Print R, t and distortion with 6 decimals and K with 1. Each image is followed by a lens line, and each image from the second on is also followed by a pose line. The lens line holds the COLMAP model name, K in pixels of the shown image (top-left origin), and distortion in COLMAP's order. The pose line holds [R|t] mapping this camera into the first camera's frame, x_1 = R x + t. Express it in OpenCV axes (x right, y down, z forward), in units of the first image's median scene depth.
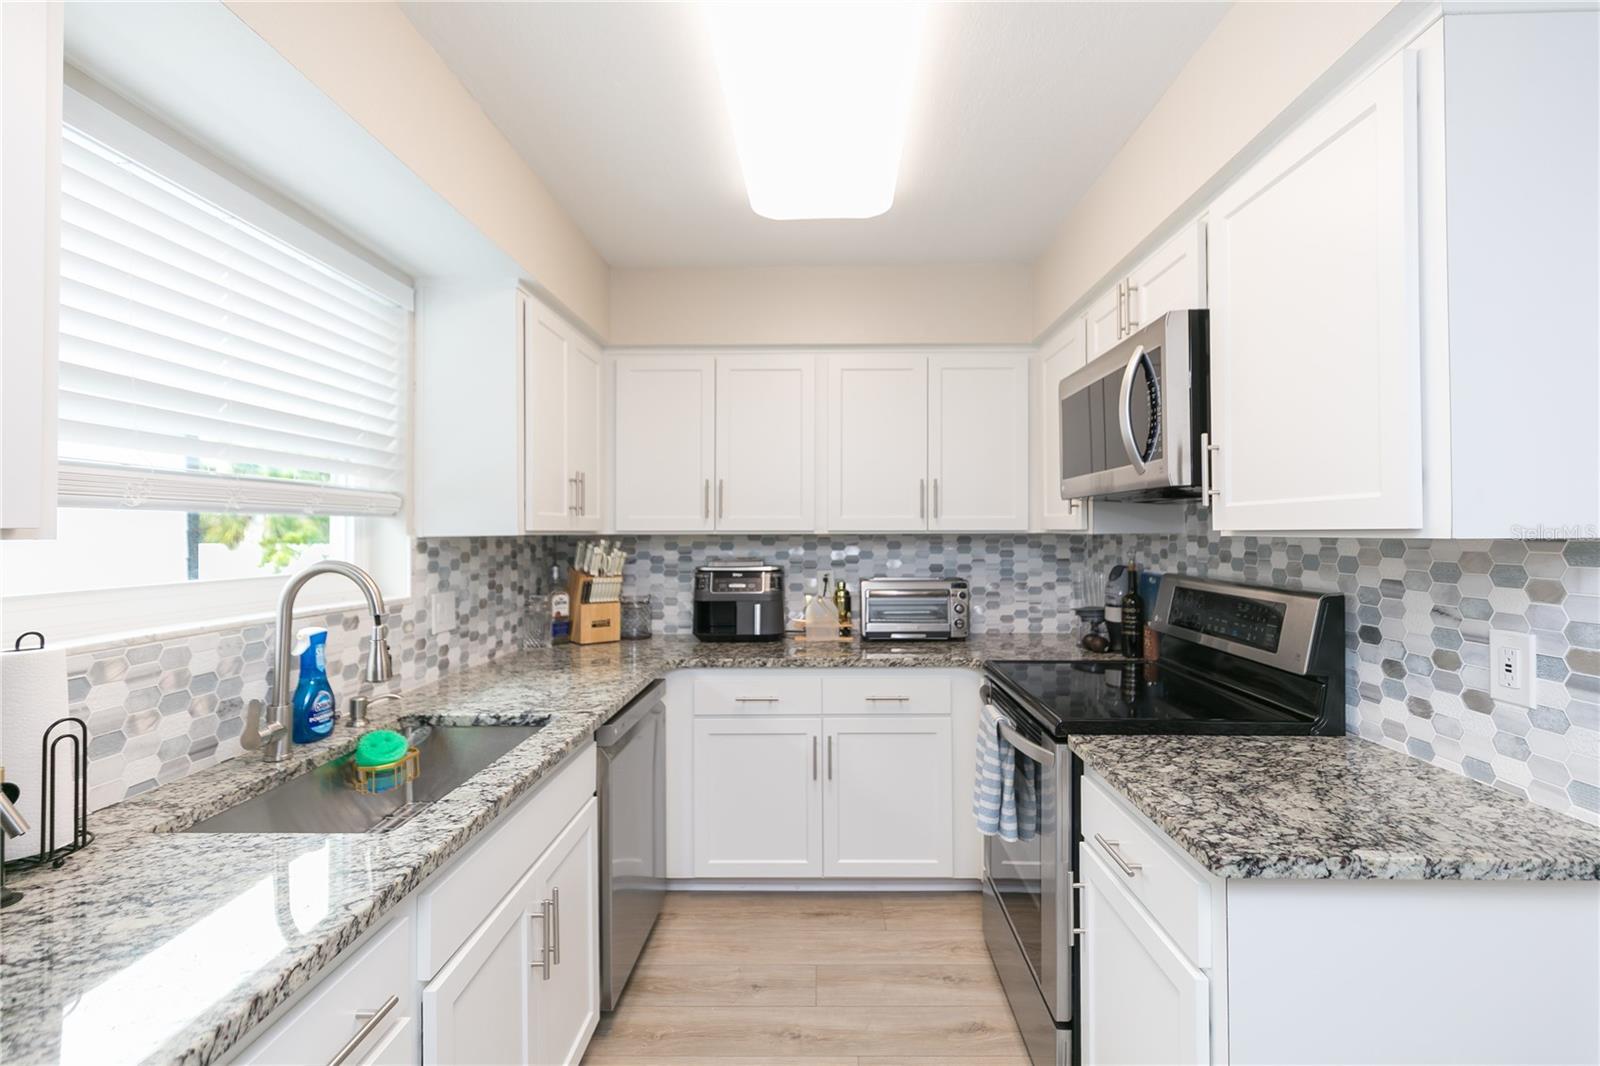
lens RADIAL K [[710.7, 0, 800.0], [0, 710.7, 533.0], [0, 0, 1]] dist [0.002060, -0.000218]
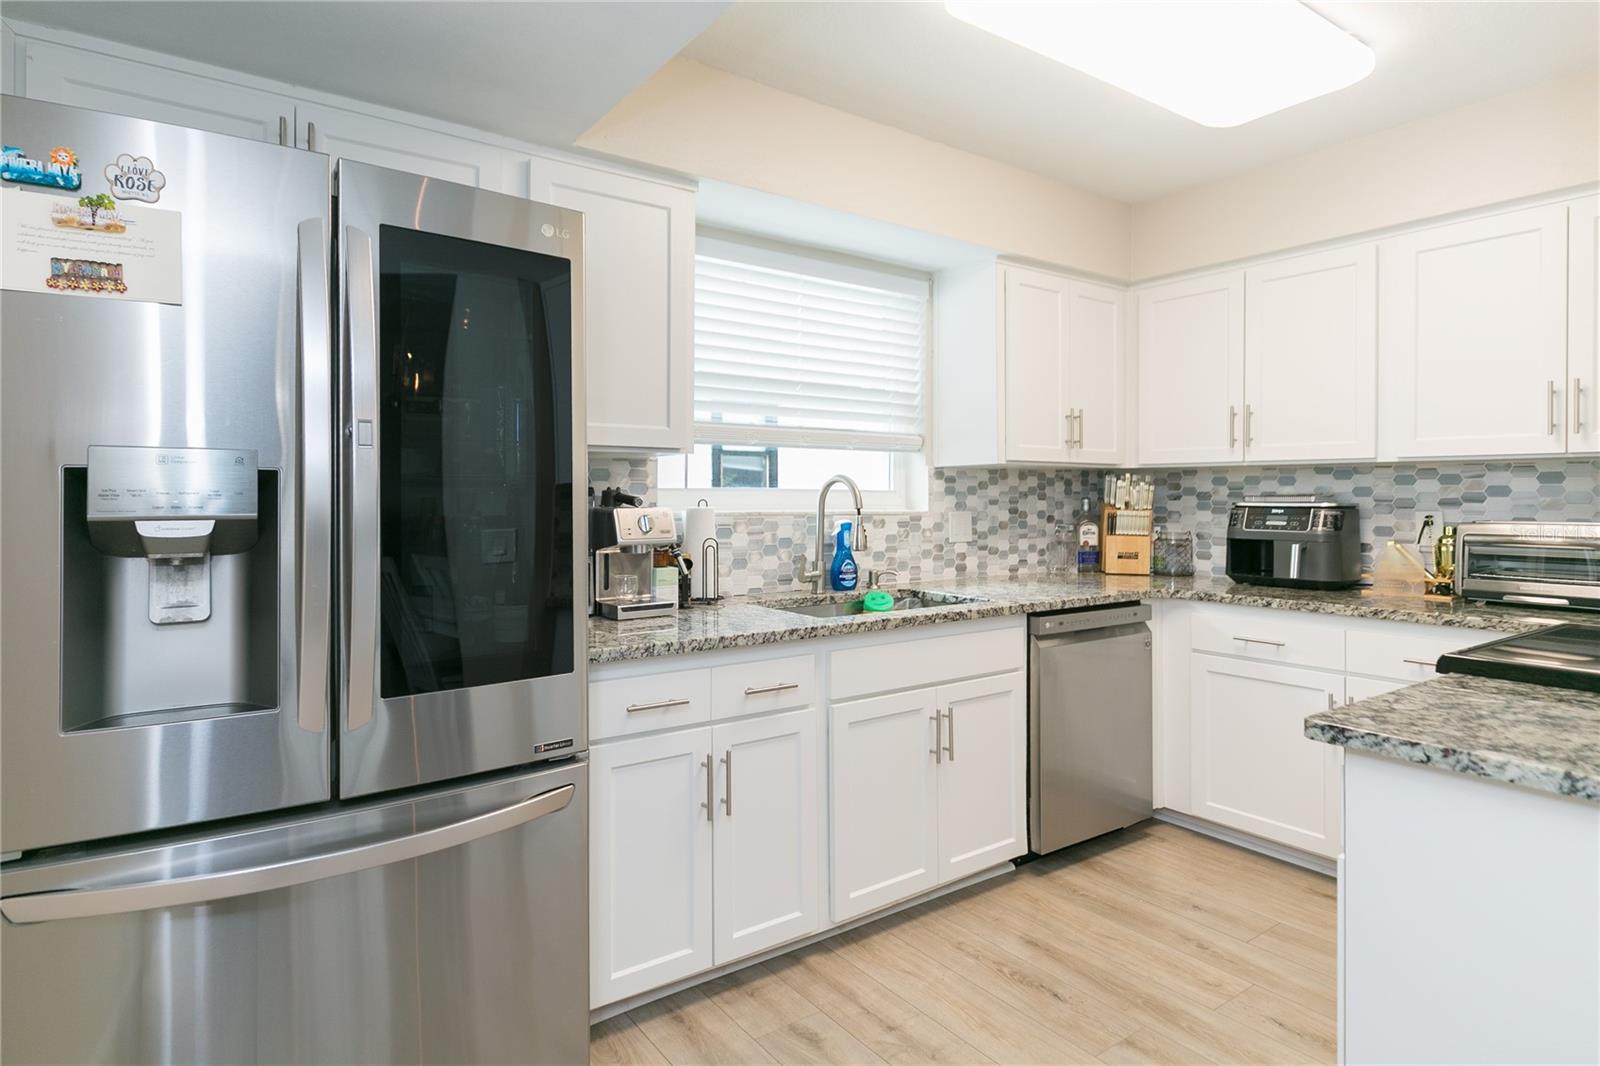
lens RADIAL K [[881.9, 0, 799.9], [0, 881.9, 523.3], [0, 0, 1]] dist [-0.001000, -0.000702]
pose [[0.611522, 0.021661, -0.790931, 0.535210], [-0.000756, 0.999641, 0.026792, 0.057935], [0.791227, -0.015786, 0.611319, -0.186106]]
